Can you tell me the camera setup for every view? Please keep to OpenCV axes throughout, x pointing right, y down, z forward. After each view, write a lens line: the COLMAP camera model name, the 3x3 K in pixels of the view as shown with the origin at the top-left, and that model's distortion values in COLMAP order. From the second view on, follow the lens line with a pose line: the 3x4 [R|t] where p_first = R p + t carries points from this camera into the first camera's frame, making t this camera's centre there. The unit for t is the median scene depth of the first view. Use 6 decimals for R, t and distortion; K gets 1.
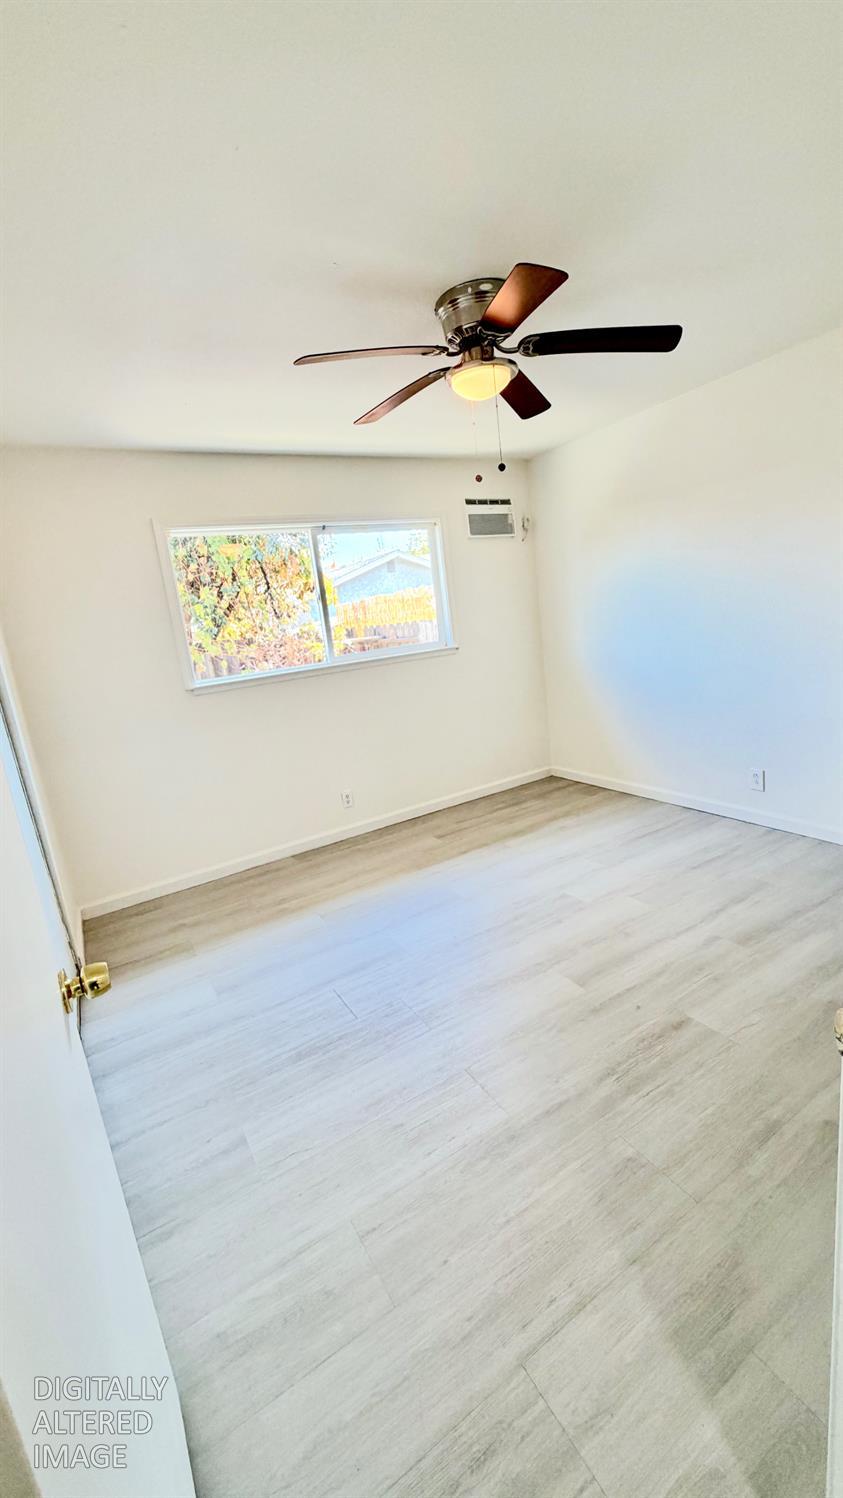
lens RADIAL K [[596.1, 0, 415.9], [0, 596.1, 761.6], [0, 0, 1]] dist [-0.000631, 0.000111]
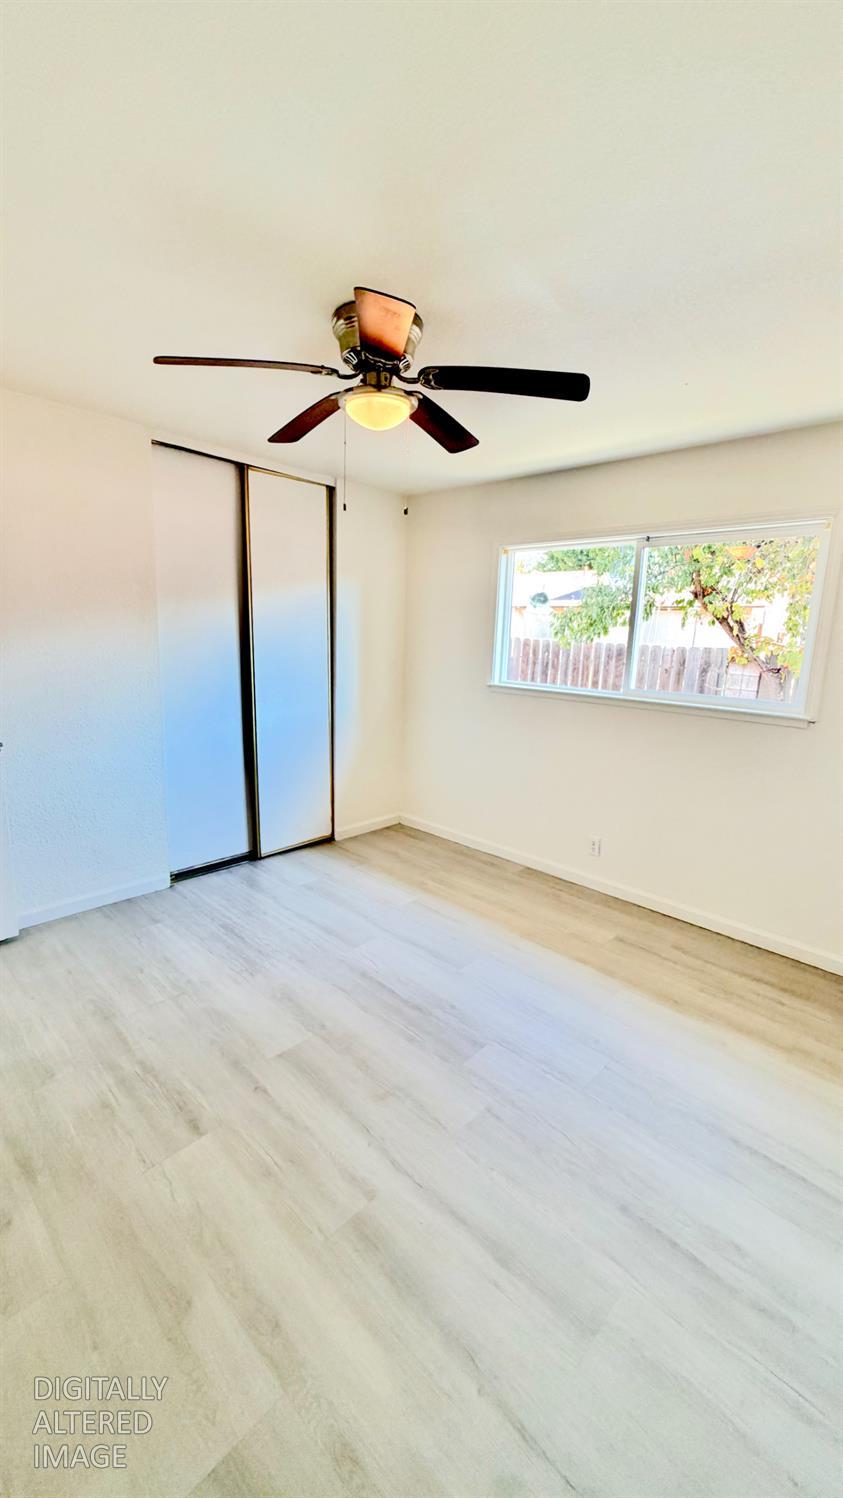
lens RADIAL K [[598.3, 0, 421.6], [0, 598.3, 743.2], [0, 0, 1]] dist [-0.000733, 0.000412]
pose [[0.267757, 0.301367, -0.915142, 0.814892], [-0.294116, 0.930052, 0.220223, -0.277591], [0.917498, 0.210192, 0.337665, 0.603149]]
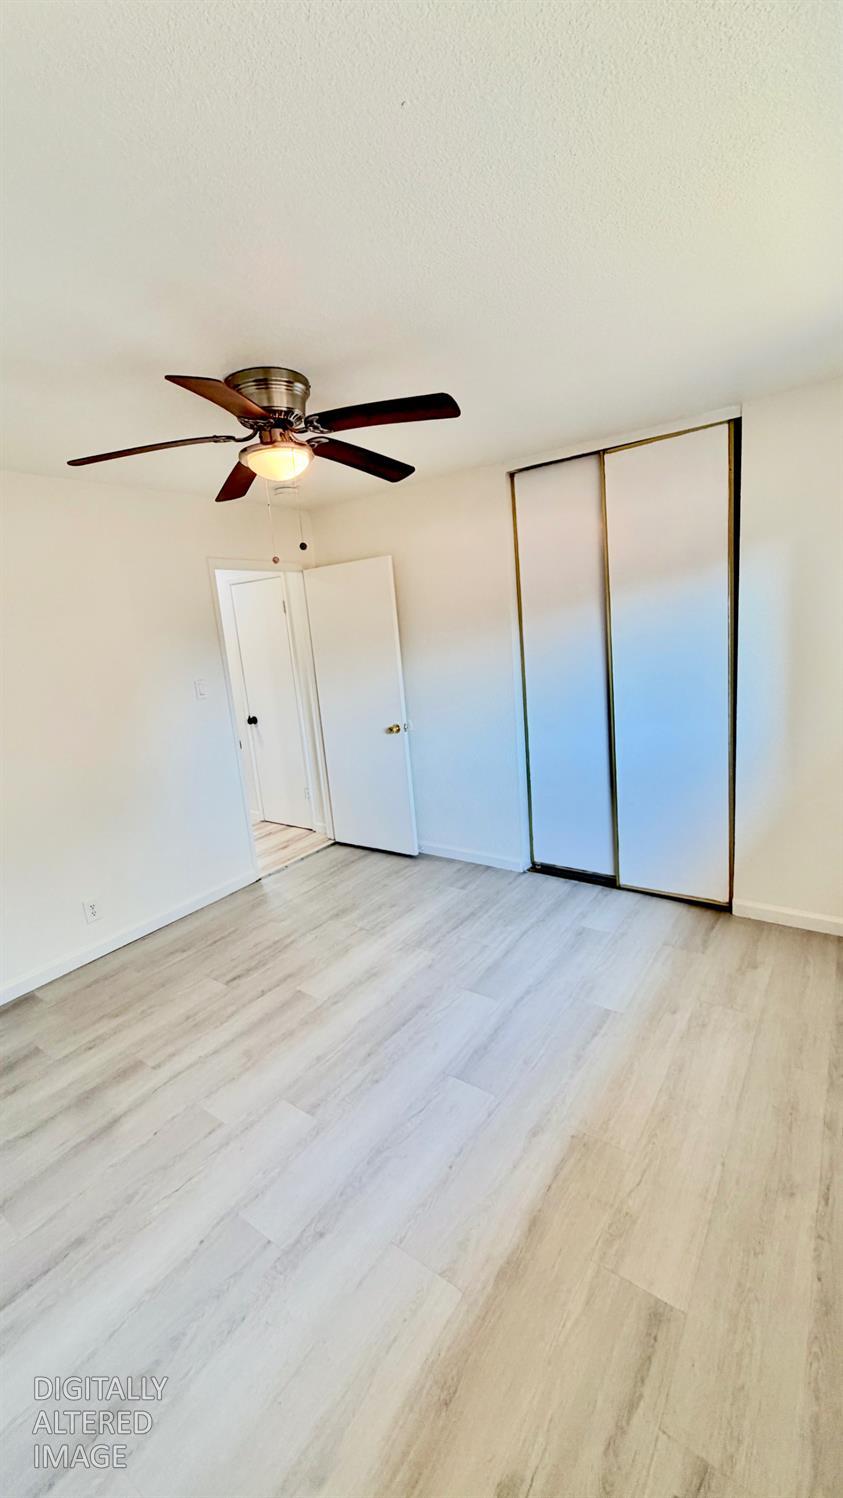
lens RADIAL K [[598.3, 0, 421.6], [0, 598.3, 743.2], [0, 0, 1]] dist [-0.000733, 0.000412]
pose [[-0.894952, 0.267315, -0.357217, 0.273379], [0.087397, 0.890166, 0.447176, -0.469662], [0.437520, 0.368981, -0.820018, 1.490539]]
